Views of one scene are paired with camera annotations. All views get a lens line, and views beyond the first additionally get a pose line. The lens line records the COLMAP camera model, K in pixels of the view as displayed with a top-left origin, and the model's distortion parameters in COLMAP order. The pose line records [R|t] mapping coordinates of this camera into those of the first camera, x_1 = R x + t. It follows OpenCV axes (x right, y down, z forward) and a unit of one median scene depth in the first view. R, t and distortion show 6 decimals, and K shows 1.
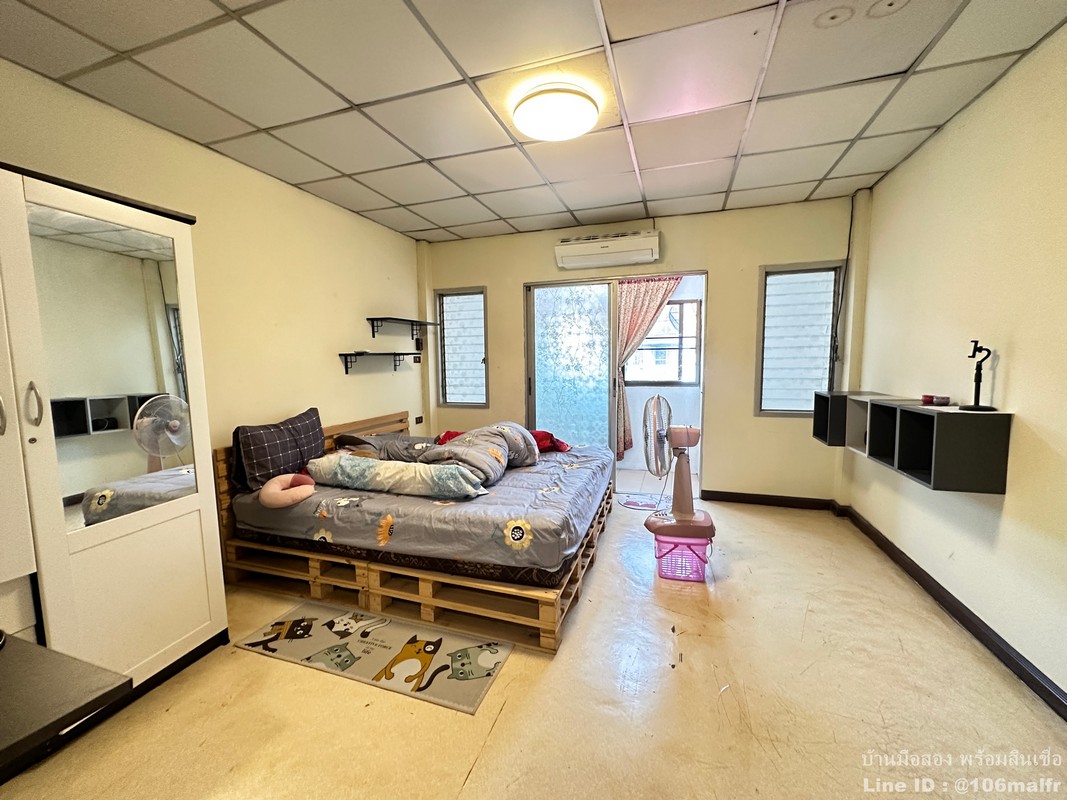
lens RADIAL K [[426.2, 0, 540.2], [0, 426.2, 397.9], [0, 0, 1]] dist [-0.007122, 0.000627]
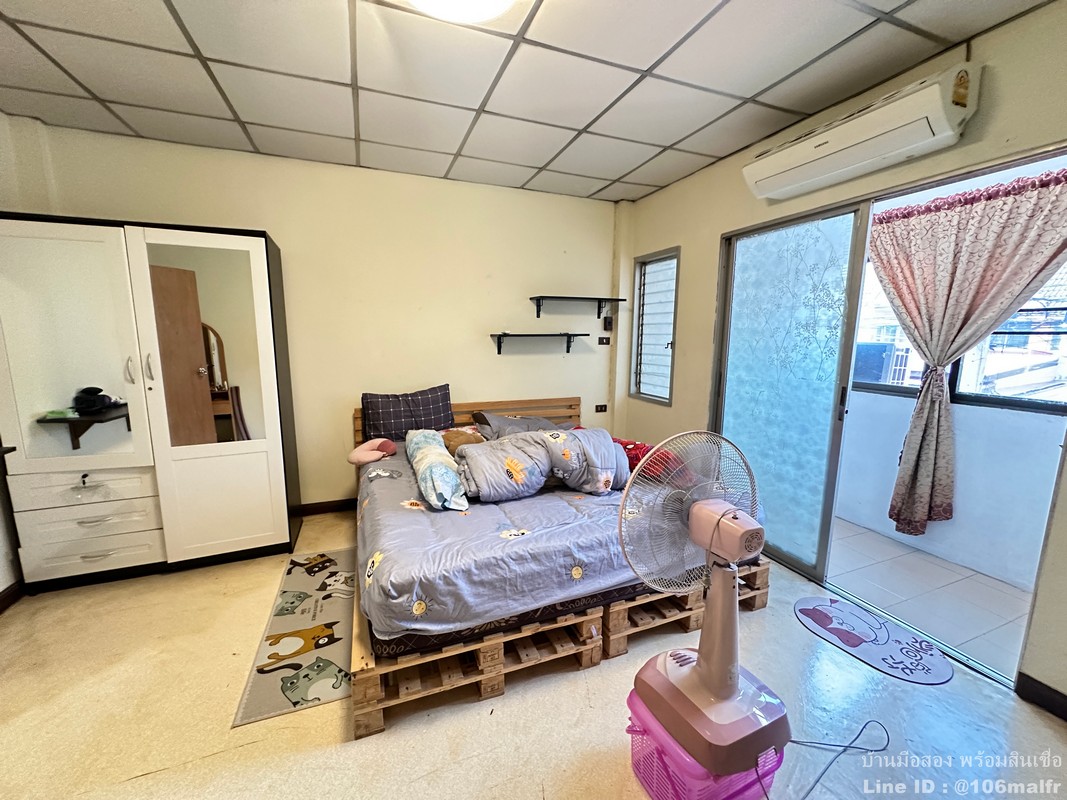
lens RADIAL K [[426.2, 0, 533.7], [0, 426.2, 399.6], [0, 0, 1]] dist [-0.007122, 0.000627]
pose [[0.640871, 0.135260, -0.755638, 0.326213], [-0.087352, 0.990810, 0.103271, -0.050591], [0.762662, -0.000177, 0.646797, 0.330865]]
